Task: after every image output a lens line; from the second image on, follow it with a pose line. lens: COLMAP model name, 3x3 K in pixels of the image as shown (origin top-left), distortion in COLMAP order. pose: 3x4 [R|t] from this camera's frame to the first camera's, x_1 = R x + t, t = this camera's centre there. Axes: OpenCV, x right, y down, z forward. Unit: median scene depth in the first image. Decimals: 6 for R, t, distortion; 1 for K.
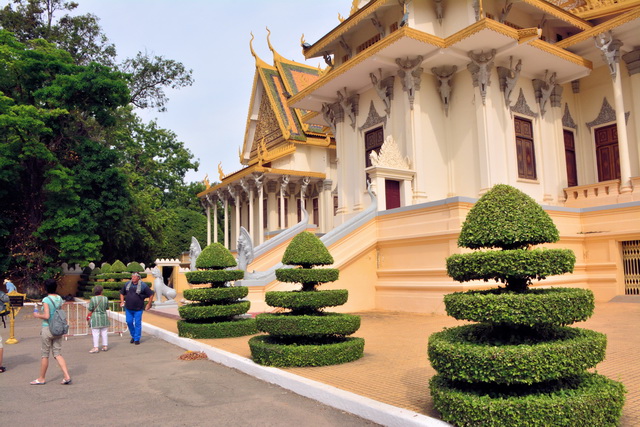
lens RADIAL K [[511.9, 0, 320.0], [0, 511.9, 213.5], [0, 0, 1]] dist [-0.092264, 0.006006]
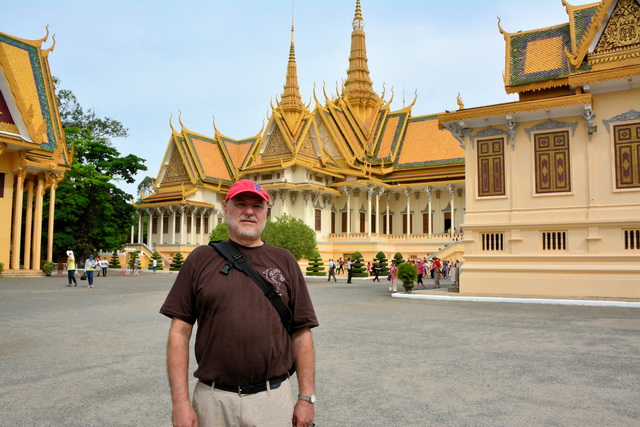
lens RADIAL K [[511.9, 0, 320.0], [0, 511.9, 213.5], [0, 0, 1]] dist [-0.092264, 0.006006]
pose [[0.916351, 0.074221, 0.393437, -0.679522], [-0.082043, 0.996624, 0.003076, -0.162076], [-0.391880, -0.035098, 0.919346, -1.567411]]
